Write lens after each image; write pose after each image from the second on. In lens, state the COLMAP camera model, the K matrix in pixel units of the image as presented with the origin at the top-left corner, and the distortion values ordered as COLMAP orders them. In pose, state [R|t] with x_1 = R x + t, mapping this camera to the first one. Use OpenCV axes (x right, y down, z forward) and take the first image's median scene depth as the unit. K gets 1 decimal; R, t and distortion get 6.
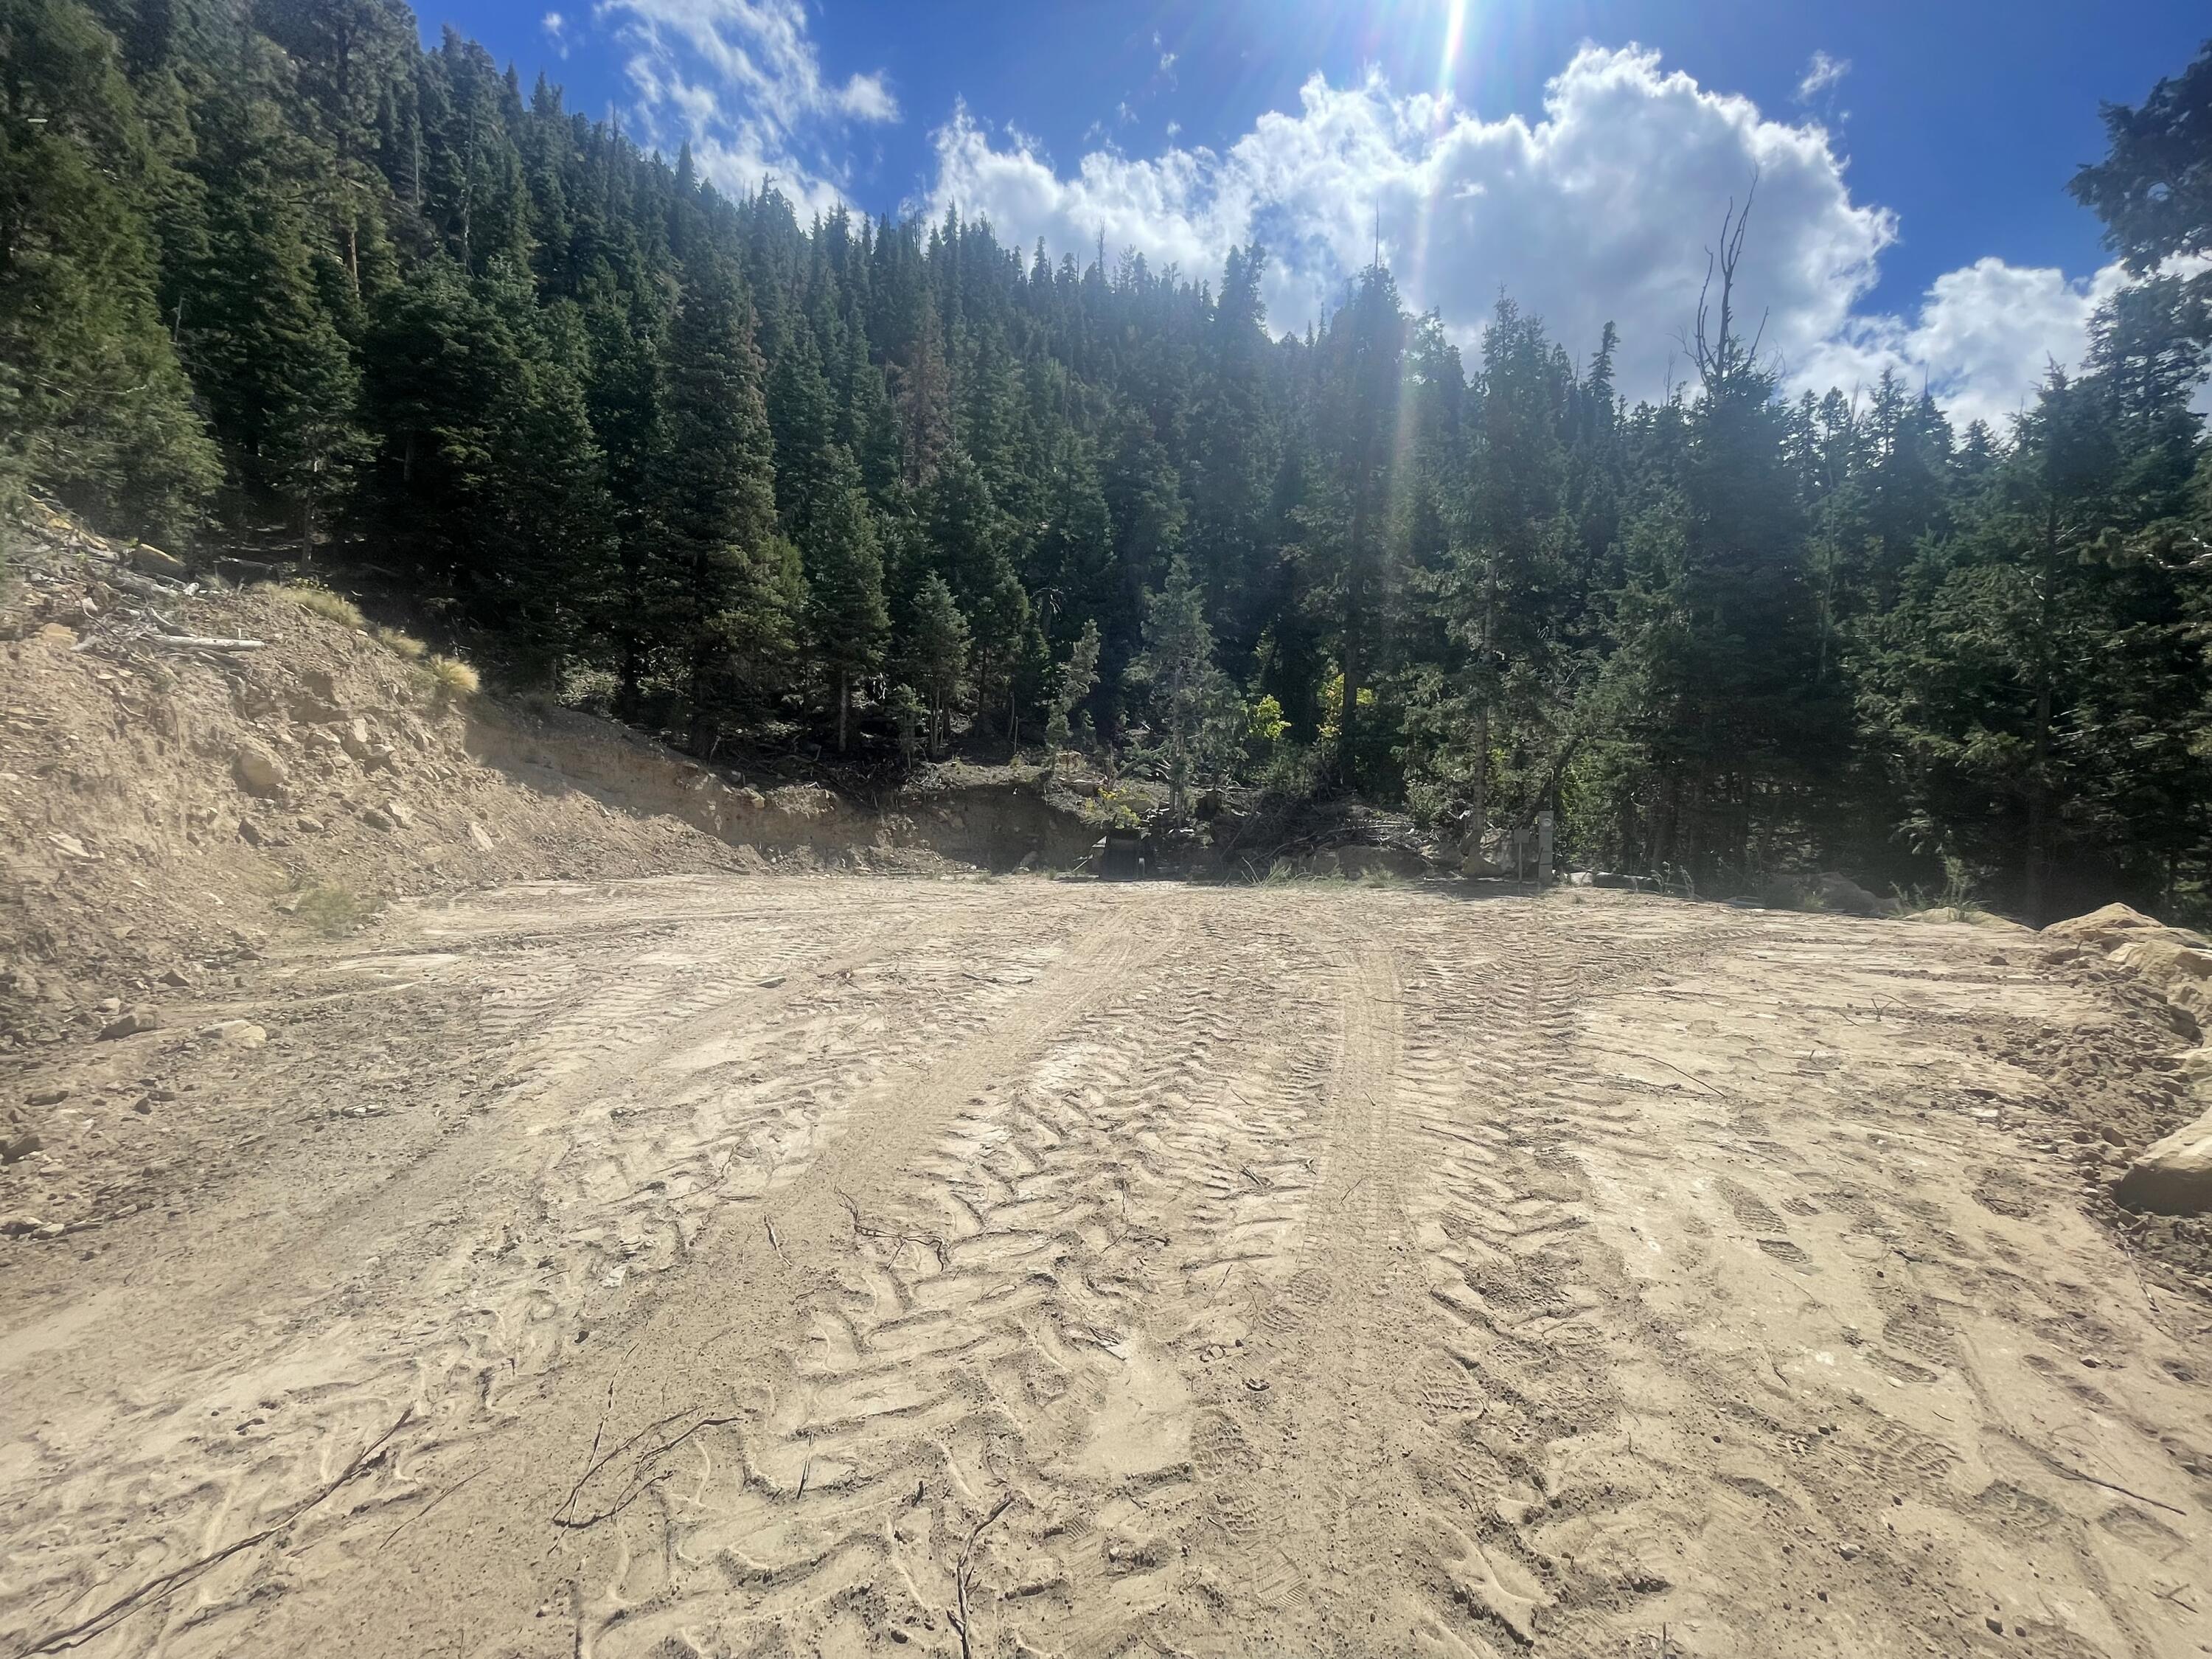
lens RADIAL K [[889.1, 0, 1107.5], [0, 889.1, 835.9], [0, 0, 1]] dist [-0.010411, 0.002183]
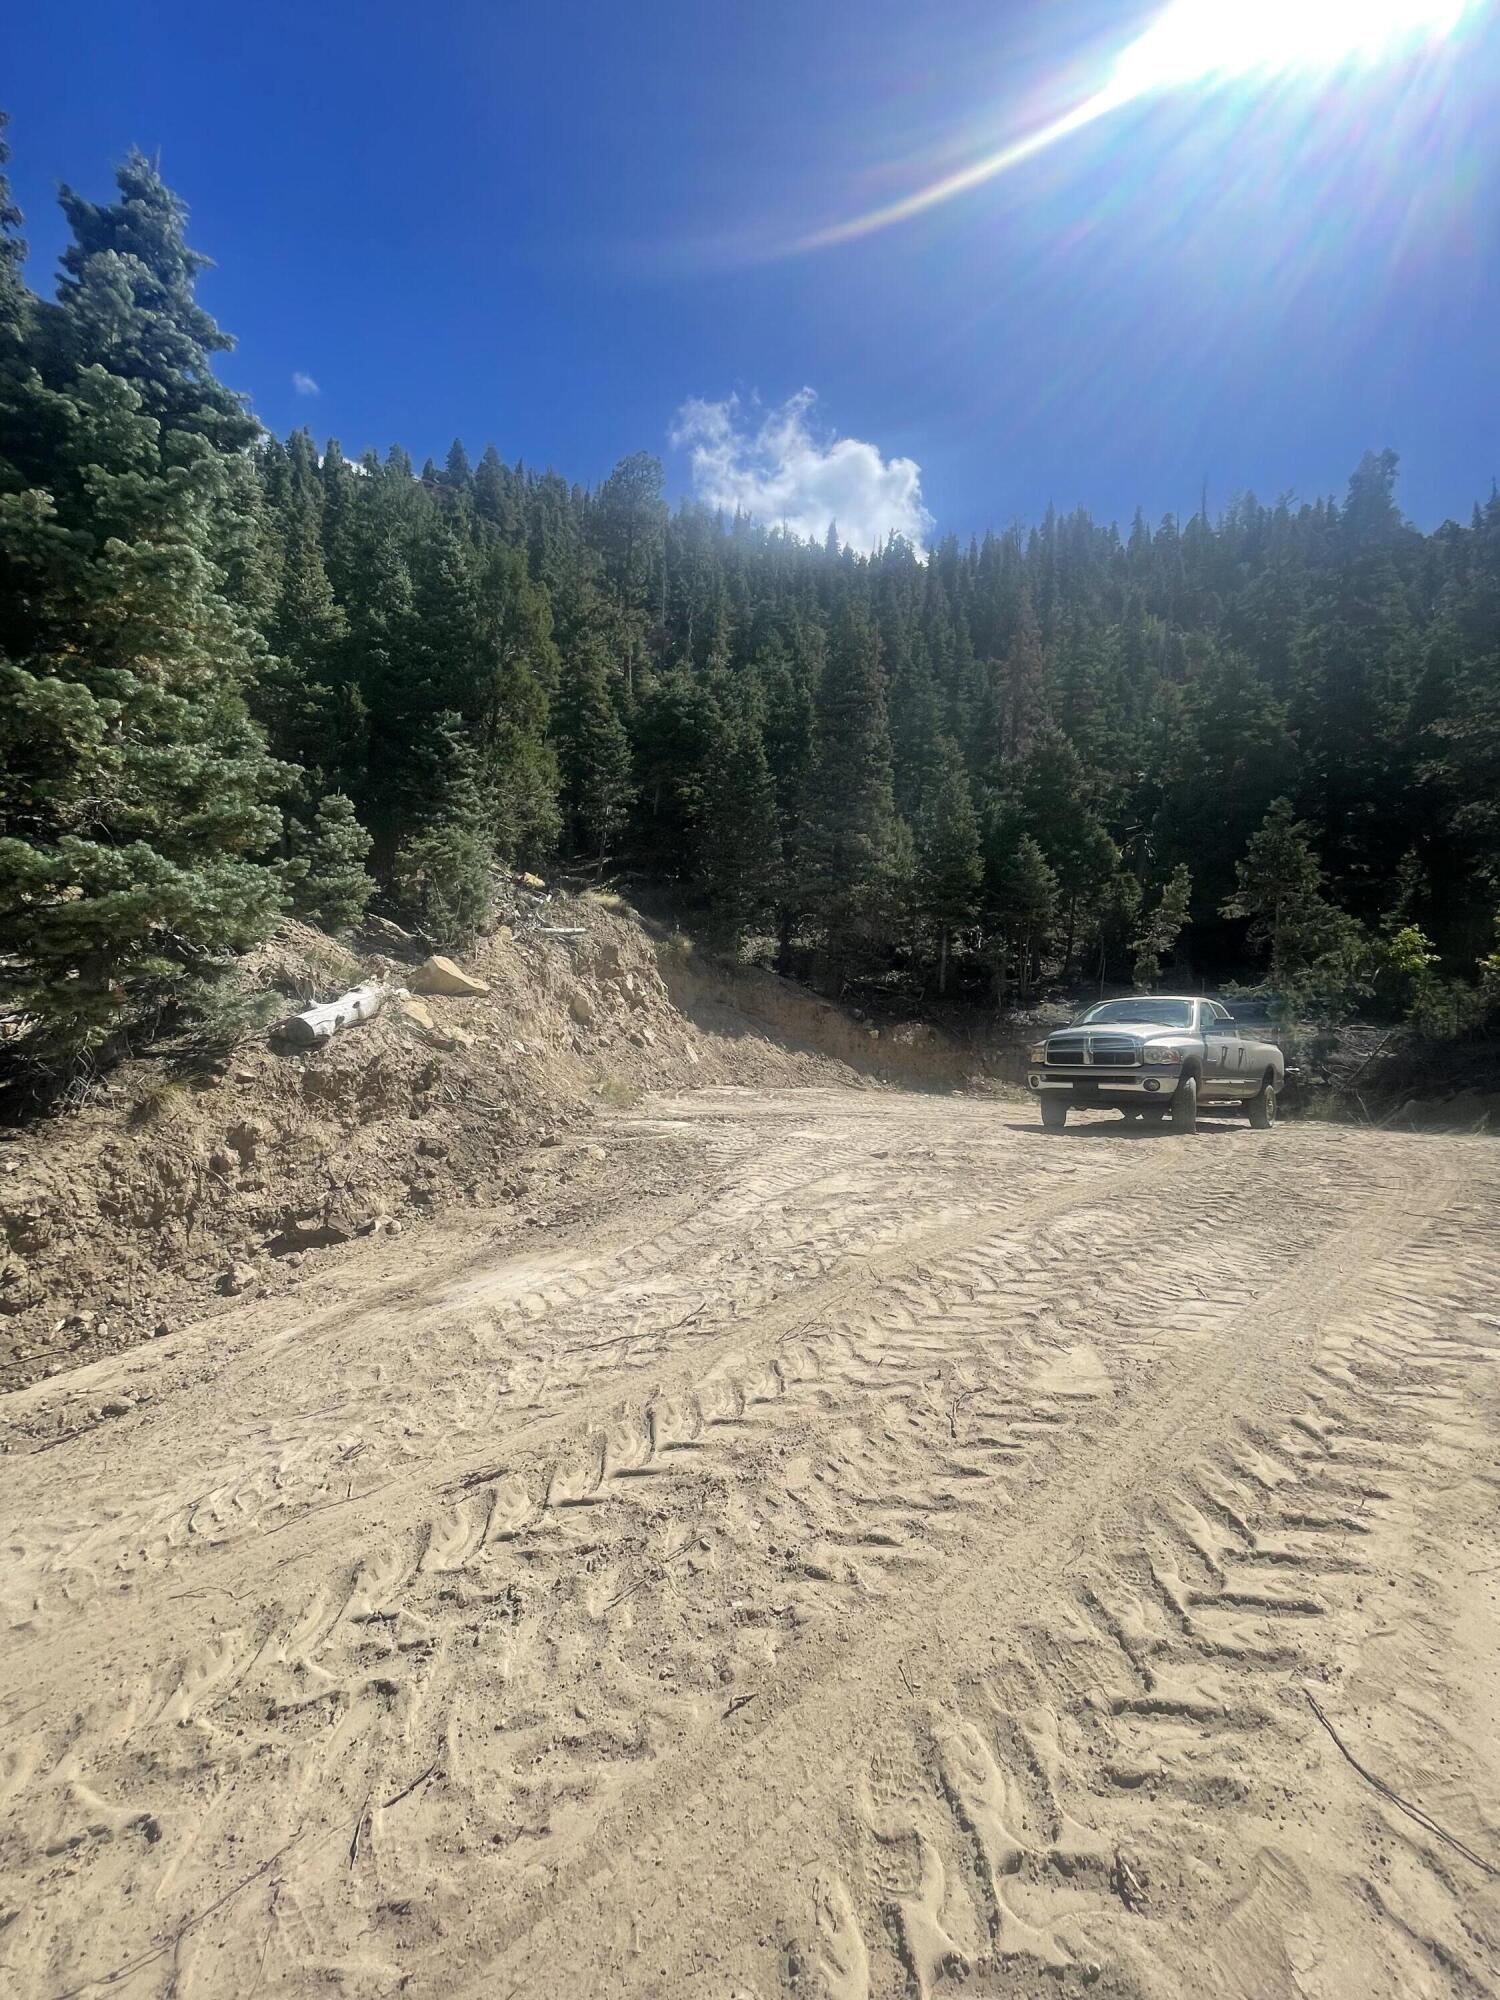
lens RADIAL K [[803.9, 0, 744.3], [0, 803.9, 1008.2], [0, 0, 1]] dist [-0.010411, 0.002183]
pose [[0.859954, -0.002216, -0.510366, 0.046128], [-0.036779, 0.997122, -0.066302, 0.013086], [0.509044, 0.075787, 0.857397, -0.112062]]
